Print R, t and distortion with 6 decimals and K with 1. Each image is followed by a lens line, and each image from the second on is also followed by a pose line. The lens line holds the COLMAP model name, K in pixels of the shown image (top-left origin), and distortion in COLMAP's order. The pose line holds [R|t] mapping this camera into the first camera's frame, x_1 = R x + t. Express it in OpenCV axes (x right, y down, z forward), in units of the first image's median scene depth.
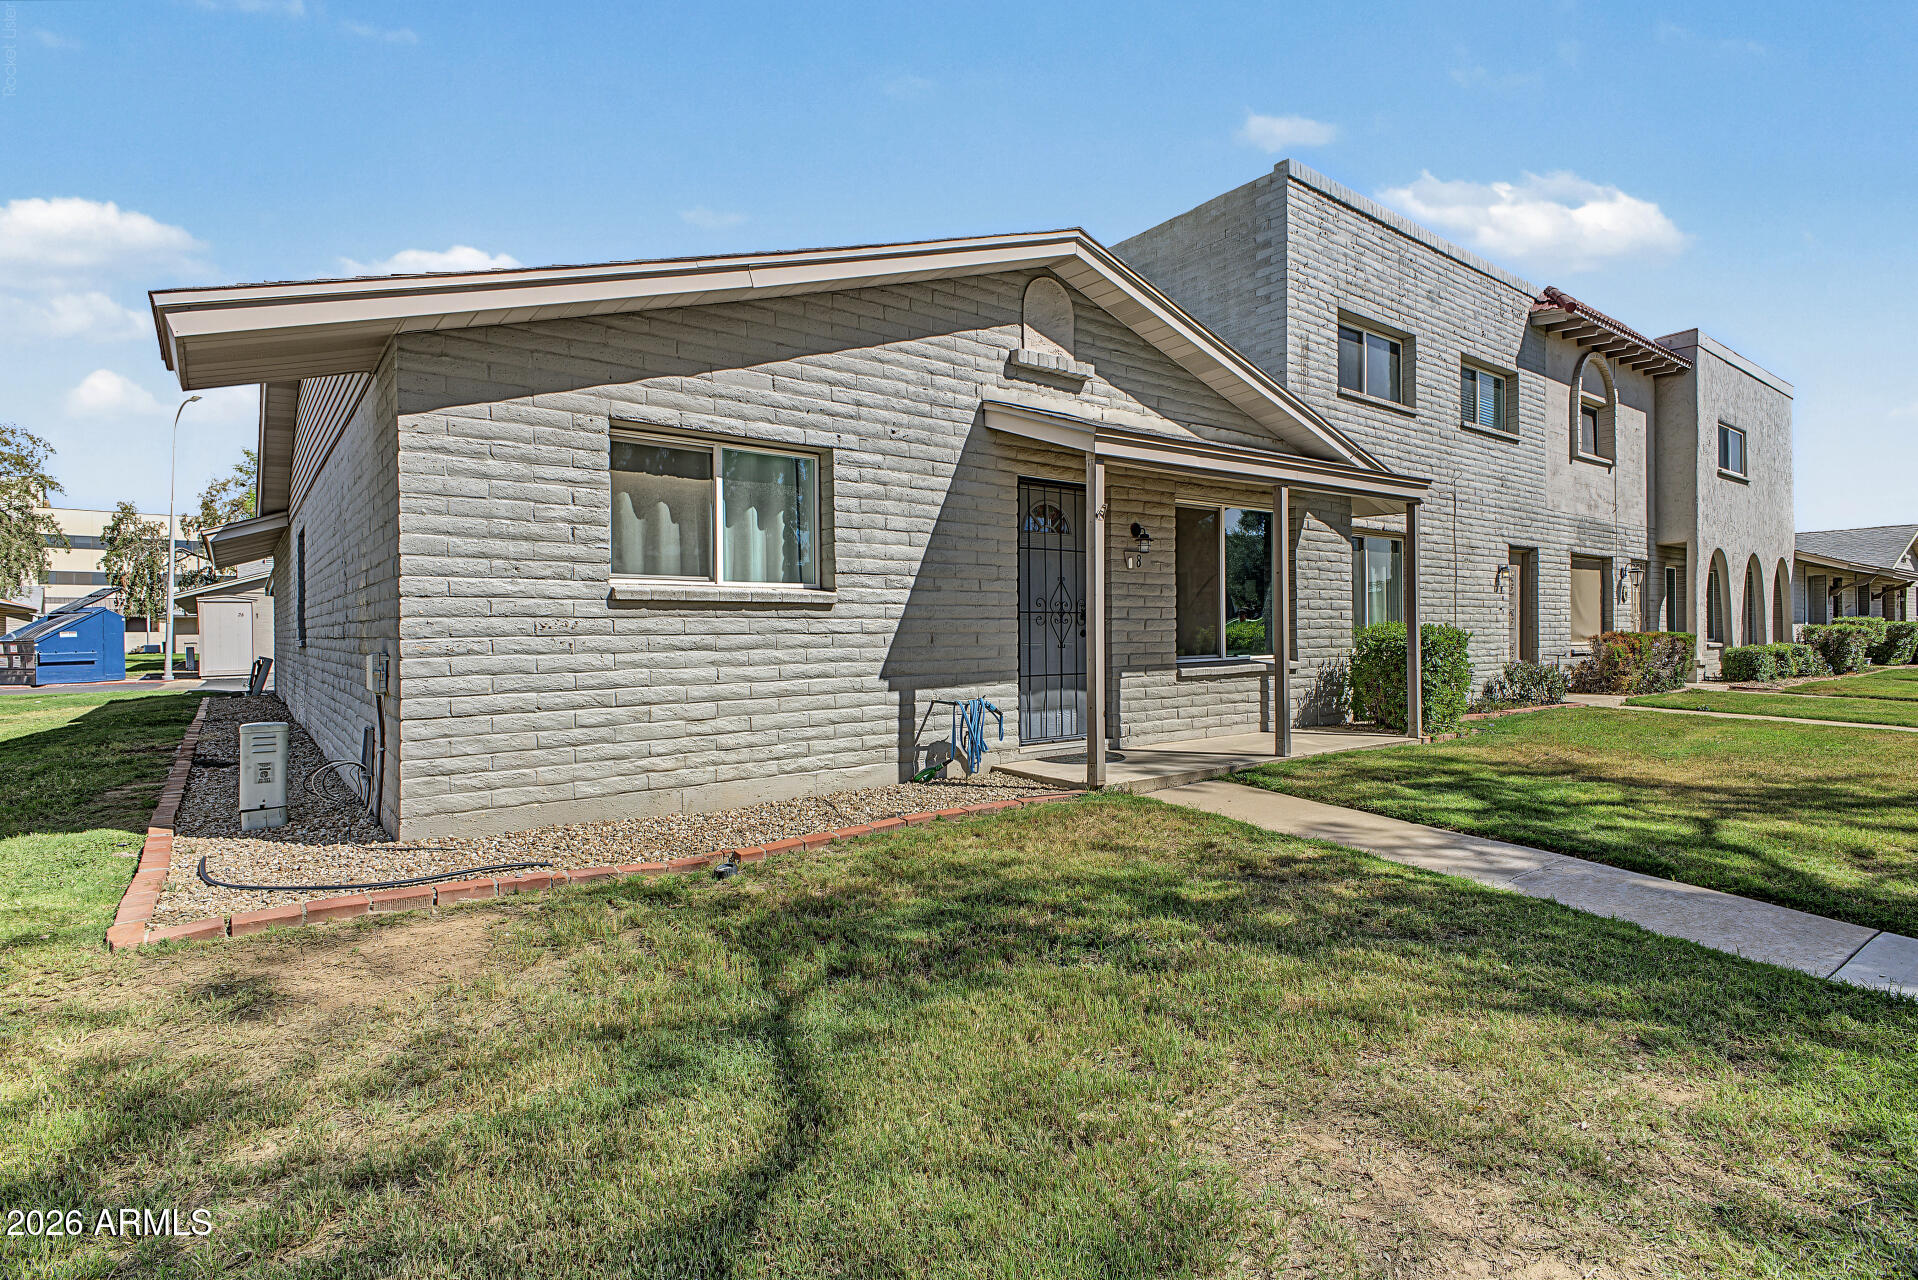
lens RADIAL K [[989.9, 0, 966.8], [0, 989.9, 632.5], [0, 0, 1]] dist [0.003303, -0.000026]
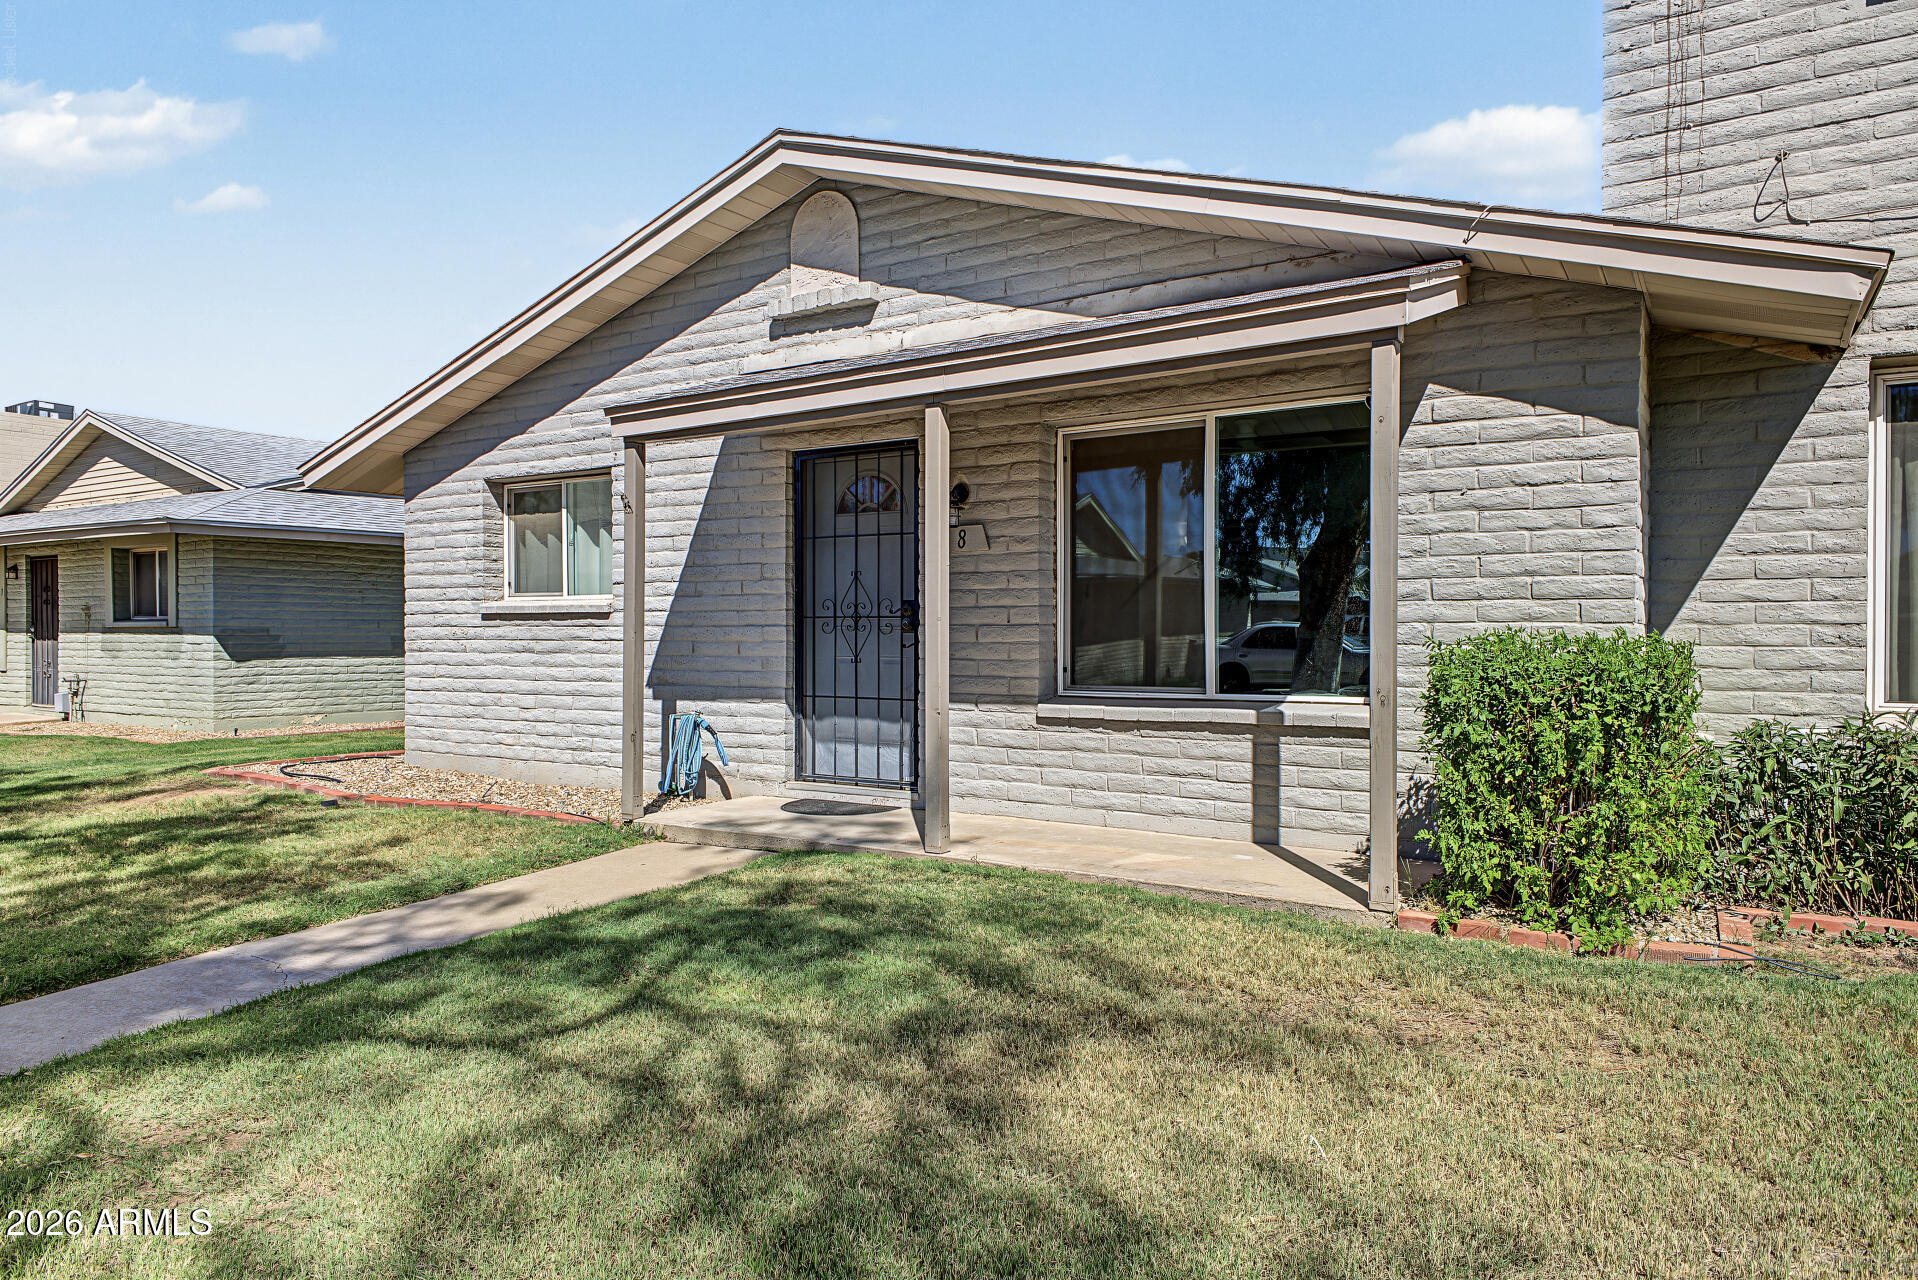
lens RADIAL K [[1250.3, 0, 965.3], [0, 1250.3, 637.9], [0, 0, 1]] dist [-0.008646, -0.000124]
pose [[0.297037, 0.013146, -0.954775, 1.112702], [-0.002268, 0.999912, 0.013061, -0.017971], [0.954863, -0.001714, 0.297041, 0.846860]]
